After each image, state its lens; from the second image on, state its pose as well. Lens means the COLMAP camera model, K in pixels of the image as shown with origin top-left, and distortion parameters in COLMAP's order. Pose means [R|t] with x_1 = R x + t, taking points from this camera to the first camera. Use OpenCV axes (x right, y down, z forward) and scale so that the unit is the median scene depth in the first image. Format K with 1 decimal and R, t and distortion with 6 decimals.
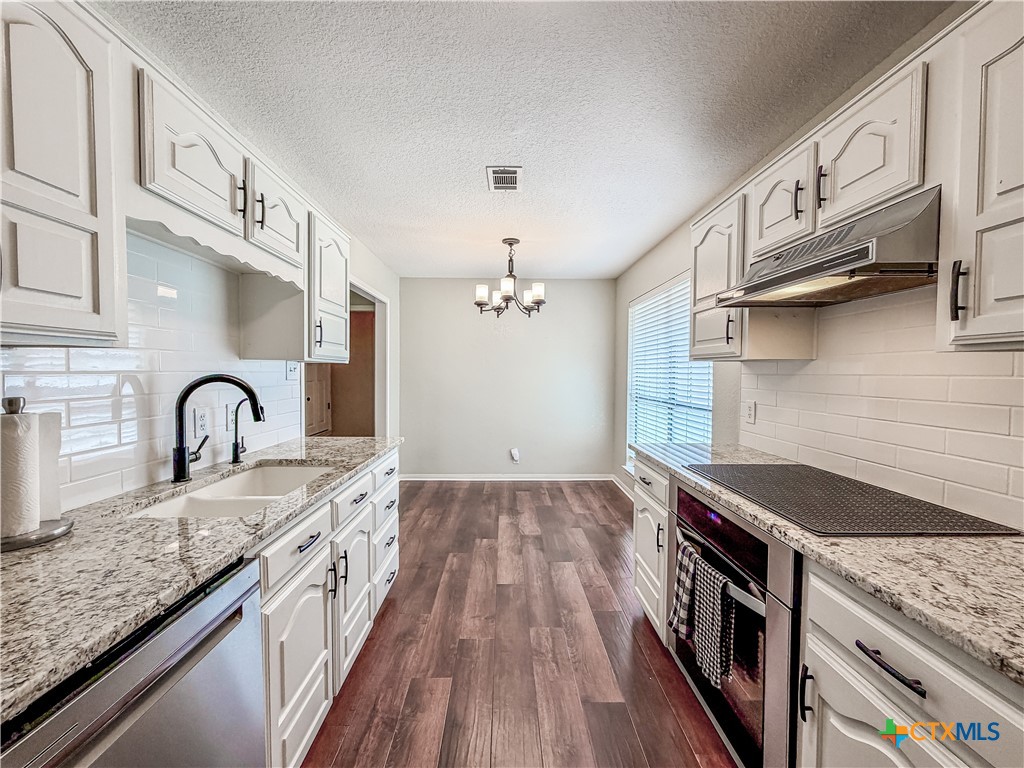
lens RADIAL K [[409.7, 0, 512.0], [0, 409.7, 384.0], [0, 0, 1]] dist [-0.000514, -0.000053]
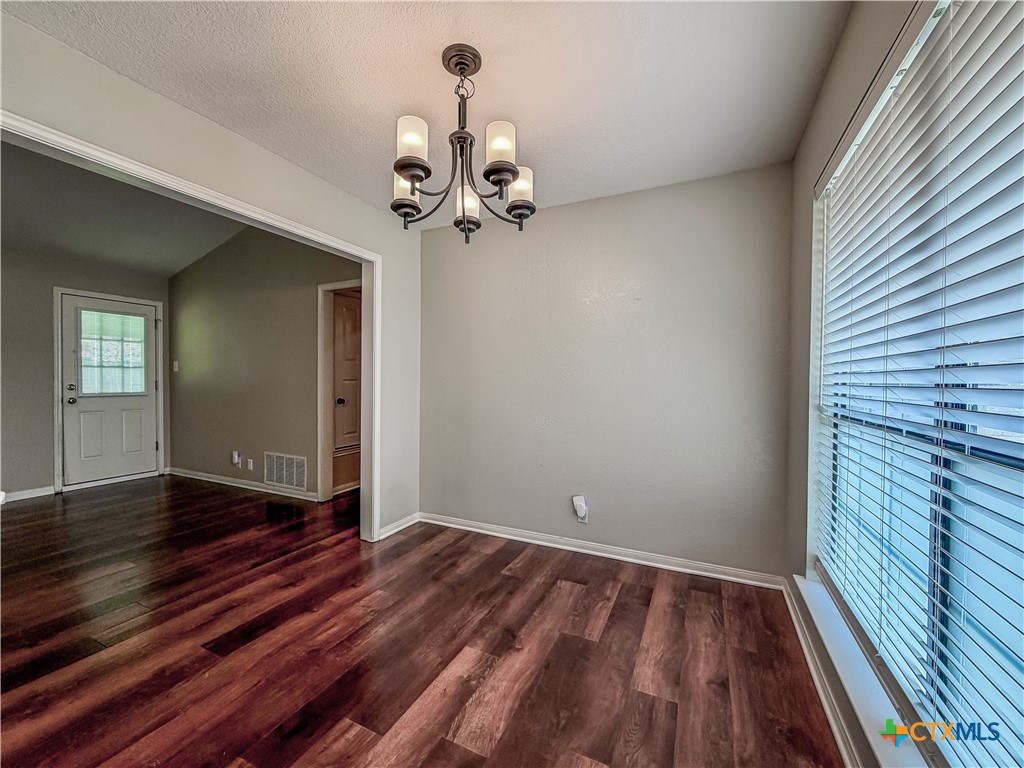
lens RADIAL K [[405.7, 0, 512.0], [0, 405.7, 384.0], [0, 0, 1]] dist [-0.001964, -0.000274]
pose [[0.893439, 0.007366, -0.449124, 0.243328], [-0.017439, 0.999680, -0.018297, 0.017480], [0.448846, 0.024180, 0.893282, 0.612122]]
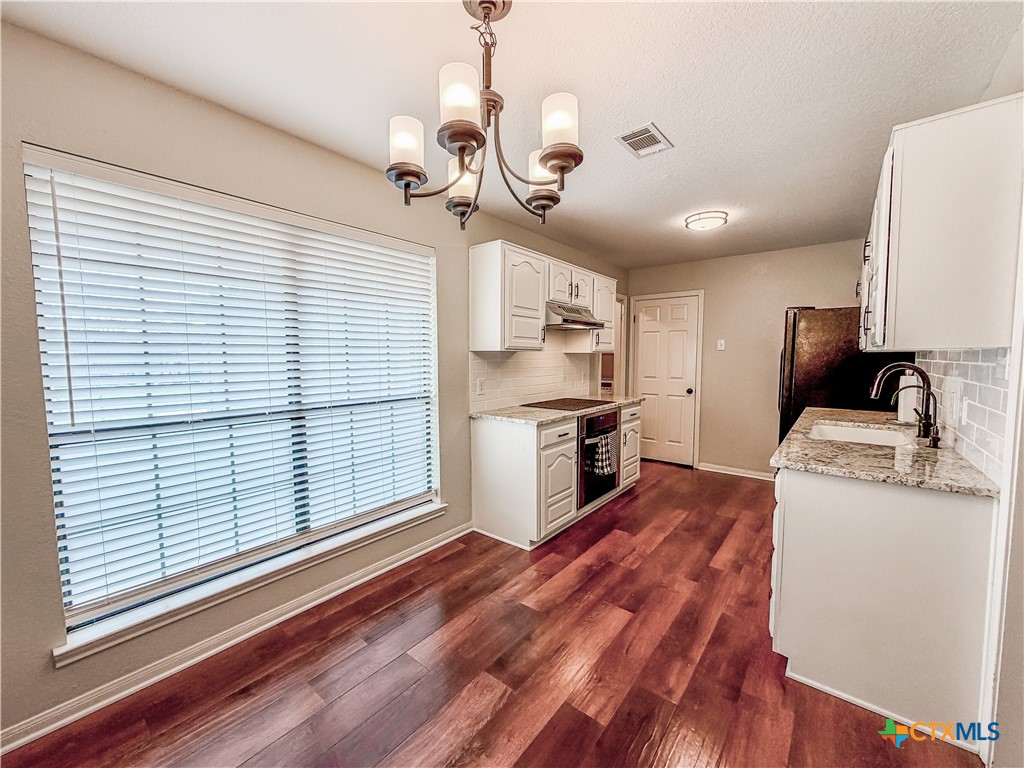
lens RADIAL K [[405.7, 0, 512.0], [0, 405.7, 384.0], [0, 0, 1]] dist [-0.001964, -0.000274]
pose [[-0.762497, -0.045665, 0.645378, -0.256515], [0.019118, 0.995480, 0.093024, -0.044150], [-0.646709, 0.083269, -0.758178, 1.246318]]
